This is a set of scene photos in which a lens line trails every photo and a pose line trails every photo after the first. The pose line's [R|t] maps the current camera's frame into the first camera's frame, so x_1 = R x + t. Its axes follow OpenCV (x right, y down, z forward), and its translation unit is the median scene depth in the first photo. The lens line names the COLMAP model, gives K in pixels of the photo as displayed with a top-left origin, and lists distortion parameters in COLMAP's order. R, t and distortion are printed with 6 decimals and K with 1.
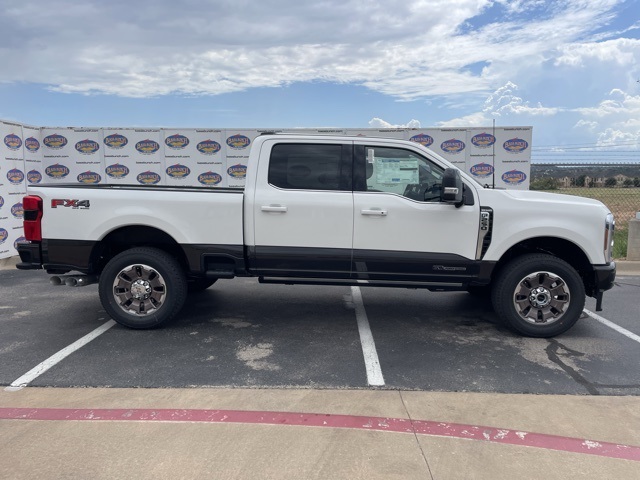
lens RADIAL K [[470.2, 0, 321.2], [0, 470.2, 237.8], [0, 0, 1]] dist [0.072138, -0.091553]
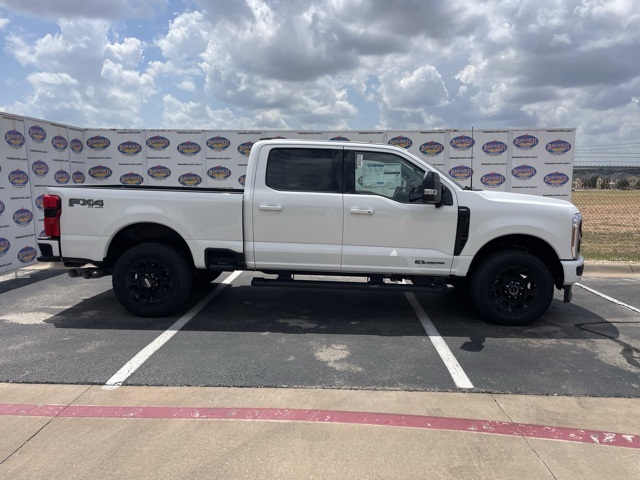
lens RADIAL K [[470.2, 0, 320.1], [0, 470.2, 243.8], [0, 0, 1]] dist [0.072138, -0.091553]
pose [[0.999832, 0.004551, -0.017733, -0.134682], [-0.004375, 0.999941, 0.009927, -0.001261], [0.017777, -0.009848, 0.999793, -0.004361]]
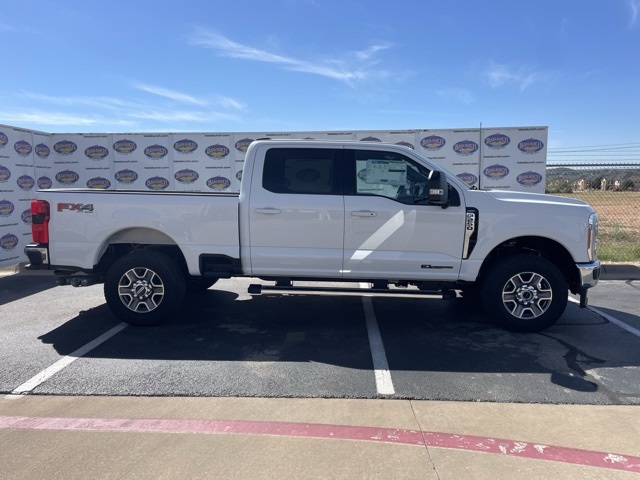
lens RADIAL K [[470.2, 0, 319.5], [0, 470.2, 242.2], [0, 0, 1]] dist [0.072138, -0.091553]
pose [[0.999552, -0.006278, -0.029255, 0.009056], [0.006233, 0.999979, -0.001659, 0.003419], [0.029265, 0.001476, 0.999571, 0.028258]]
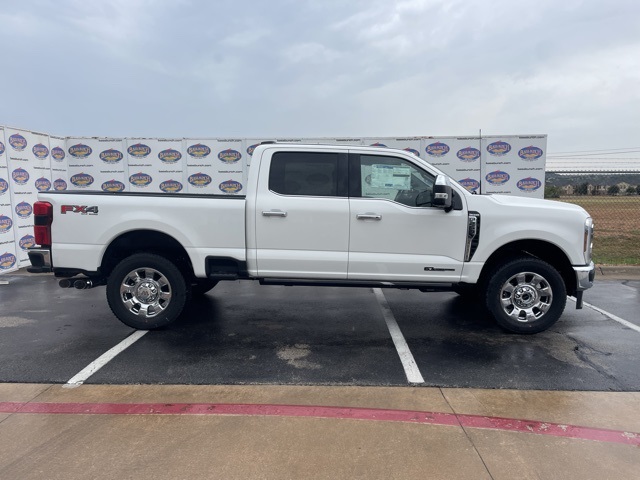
lens RADIAL K [[470.2, 0, 321.5], [0, 470.2, 240.5], [0, 0, 1]] dist [0.072138, -0.091553]
pose [[0.999985, -0.002436, -0.004987, -0.066586], [0.002372, 0.999917, -0.012634, 0.008832], [0.005018, 0.012622, 0.999908, -0.036889]]
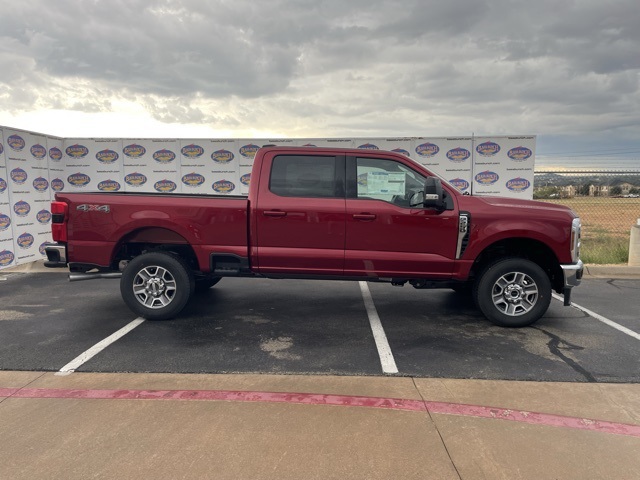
lens RADIAL K [[470.2, 0, 315.2], [0, 470.2, 246.0], [0, 0, 1]] dist [0.072138, -0.091553]
pose [[0.999844, 0.000371, -0.017637, -0.029616], [-0.000415, 0.999997, -0.002521, 0.016866], [0.017636, 0.002528, 0.999841, -0.073559]]
